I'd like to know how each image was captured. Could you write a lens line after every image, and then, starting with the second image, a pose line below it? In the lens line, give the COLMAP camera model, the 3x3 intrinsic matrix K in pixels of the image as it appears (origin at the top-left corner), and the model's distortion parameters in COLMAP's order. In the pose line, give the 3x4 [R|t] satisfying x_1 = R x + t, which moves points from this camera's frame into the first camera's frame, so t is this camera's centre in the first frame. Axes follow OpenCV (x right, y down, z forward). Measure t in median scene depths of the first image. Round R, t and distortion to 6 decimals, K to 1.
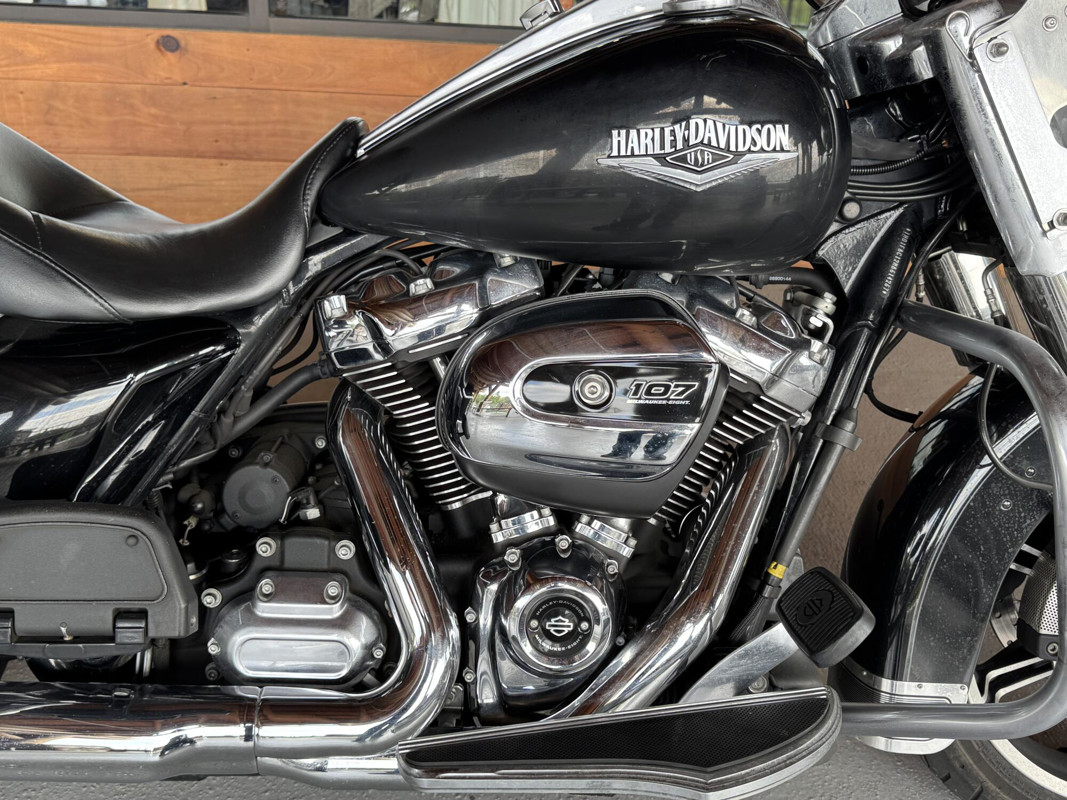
lens RADIAL K [[1076.1, 0, 533.5], [0, 1076.1, 400.0], [0, 0, 1]] dist [0.152671, -0.334768]
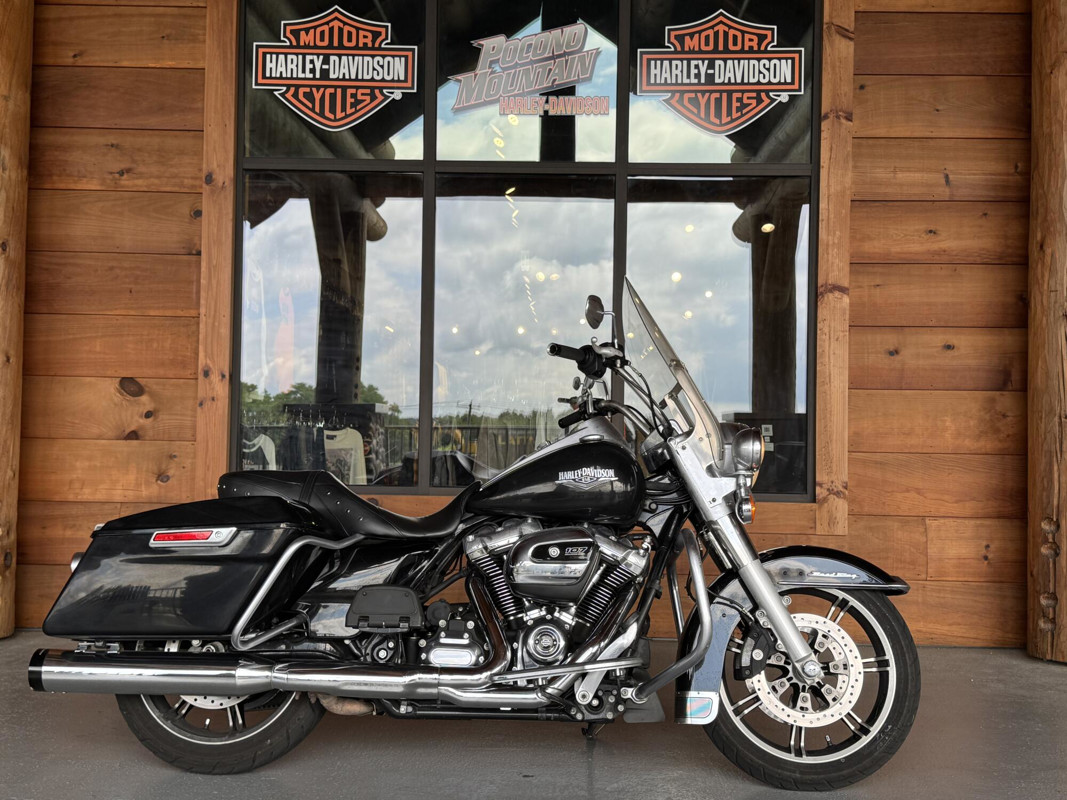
lens RADIAL K [[1186.3, 0, 531.4], [0, 1186.3, 397.6], [0, 0, 1]] dist [0.179976, -0.415284]
pose [[0.994471, -0.036830, -0.098345, 0.298722], [-0.011182, 0.894019, -0.447890, 0.979388], [0.104418, 0.446513, 0.888664, -1.934585]]
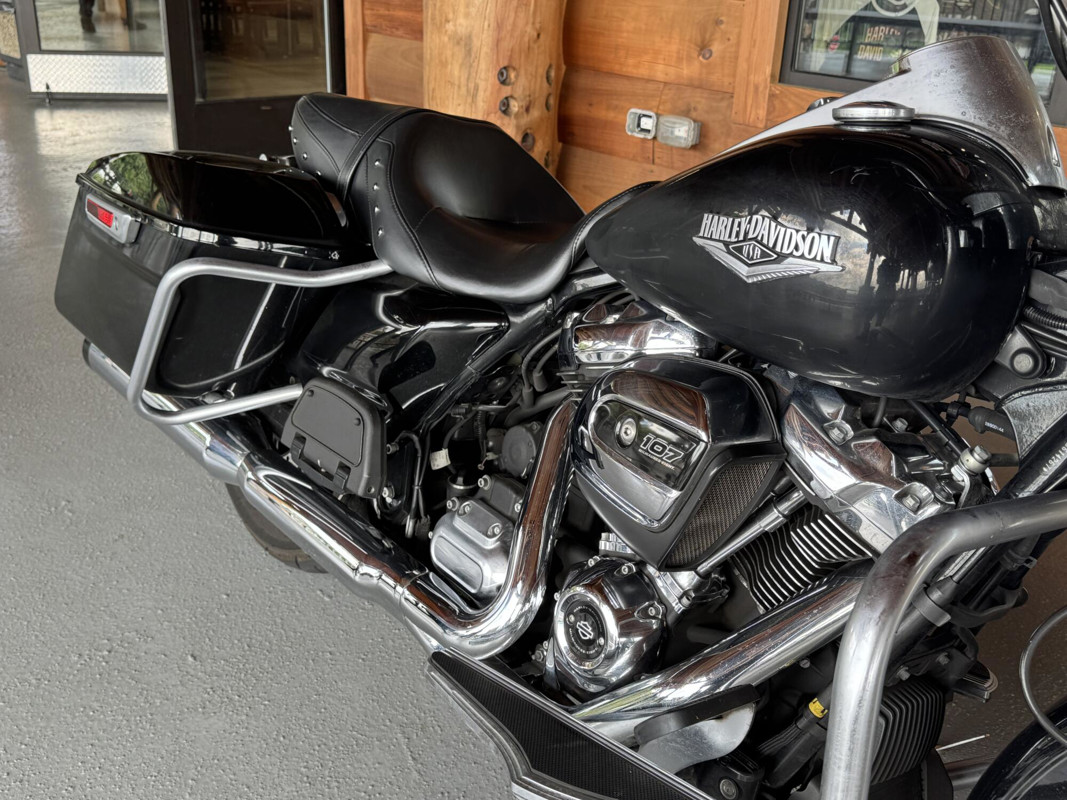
lens RADIAL K [[1076.1, 0, 533.5], [0, 1076.1, 400.0], [0, 0, 1]] dist [0.152671, -0.334768]
pose [[0.603207, 0.290325, -0.742868, 0.729137], [-0.337652, 0.936771, 0.091932, -0.098115], [0.722587, 0.195377, 0.663096, 0.155915]]
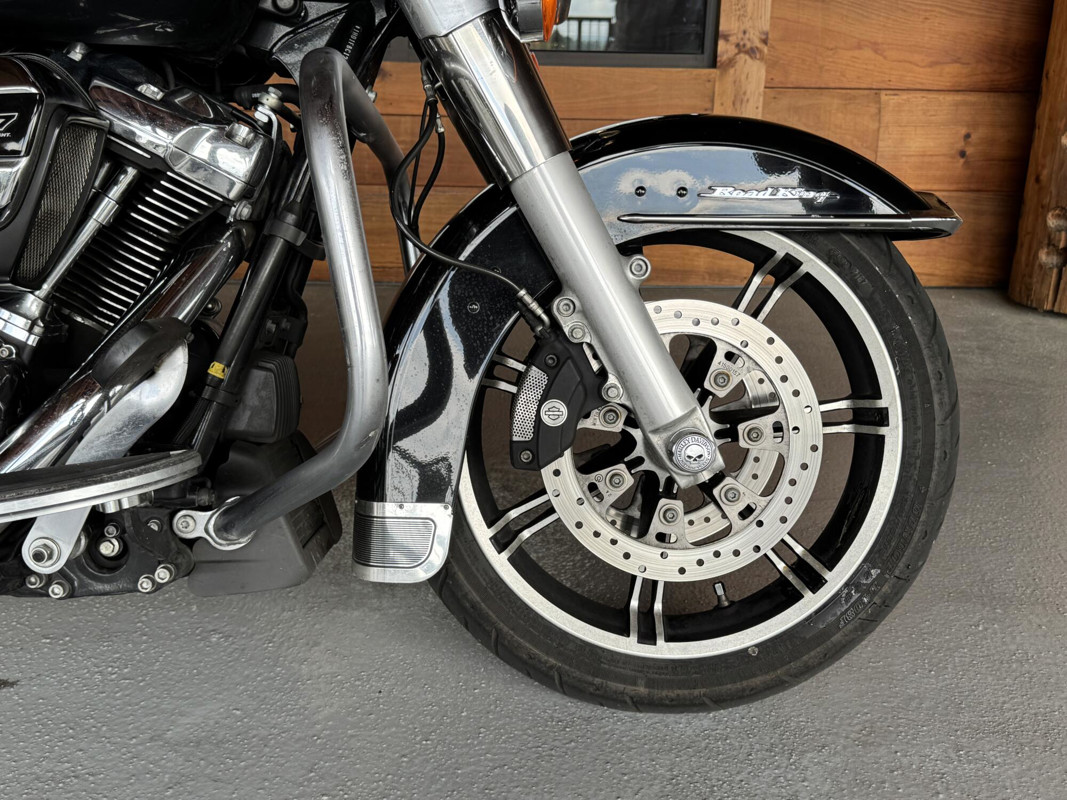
lens RADIAL K [[1076.1, 0, 533.5], [0, 1076.1, 400.0], [0, 0, 1]] dist [0.152671, -0.334768]
pose [[0.999467, -0.019601, -0.026092, 0.549090], [0.016434, 0.993054, -0.116505, 0.311869], [0.028195, 0.116014, 0.992847, 0.068771]]
